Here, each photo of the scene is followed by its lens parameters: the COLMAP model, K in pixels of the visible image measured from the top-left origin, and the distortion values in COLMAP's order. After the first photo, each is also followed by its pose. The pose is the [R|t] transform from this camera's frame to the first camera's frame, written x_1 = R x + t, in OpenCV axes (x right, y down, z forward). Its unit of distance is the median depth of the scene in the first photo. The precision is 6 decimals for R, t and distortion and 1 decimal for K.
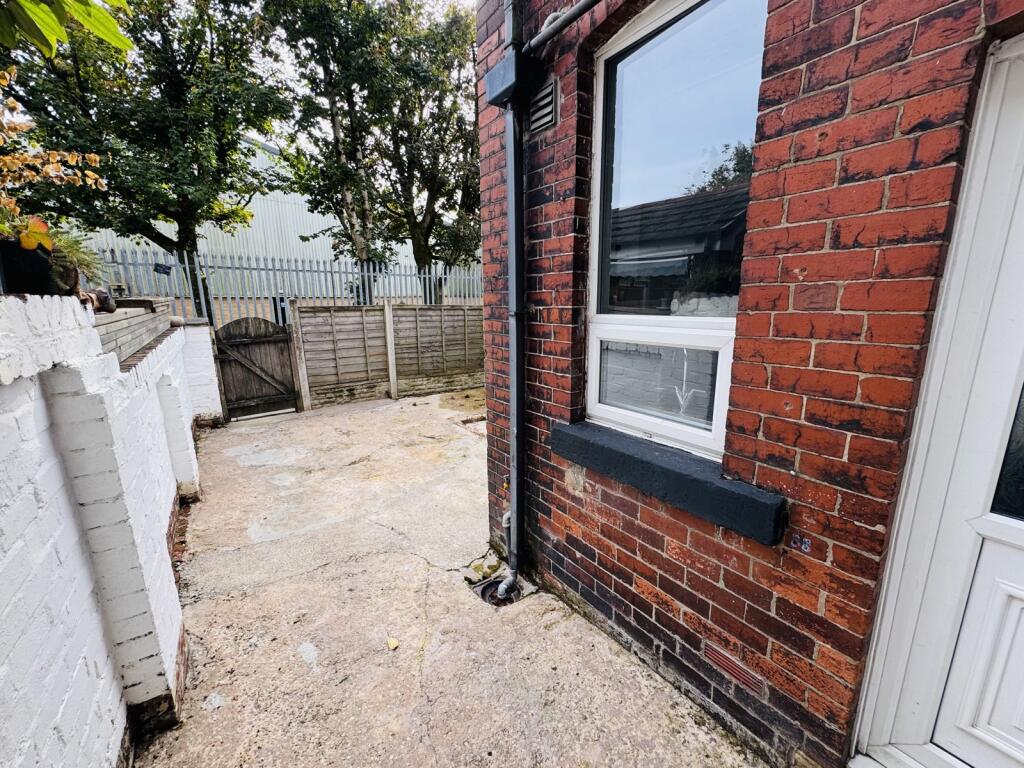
lens RADIAL K [[408.9, 0, 512.0], [0, 408.9, 384.0], [0, 0, 1]] dist [-0.001271, -0.000442]
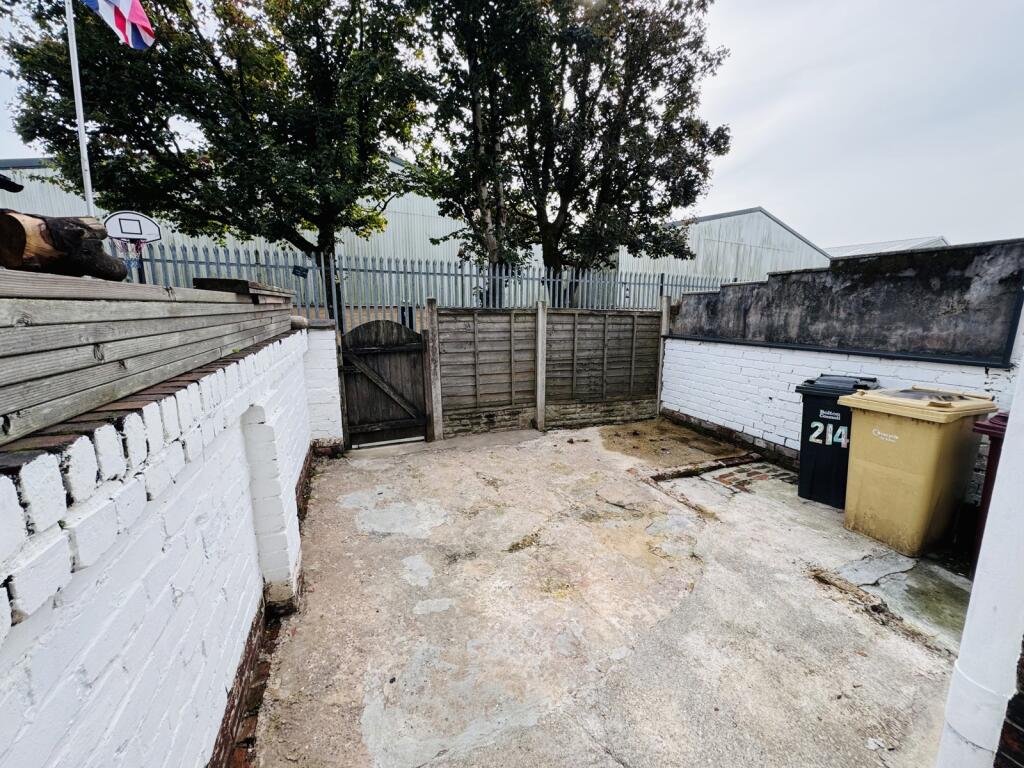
lens RADIAL K [[408.9, 0, 512.0], [0, 408.9, 384.0], [0, 0, 1]] dist [-0.001271, -0.000442]
pose [[0.970485, 0.050101, -0.235900, -0.168612], [-0.057658, 0.998017, -0.025242, -0.028526], [0.234168, 0.038099, 0.971449, 0.244188]]
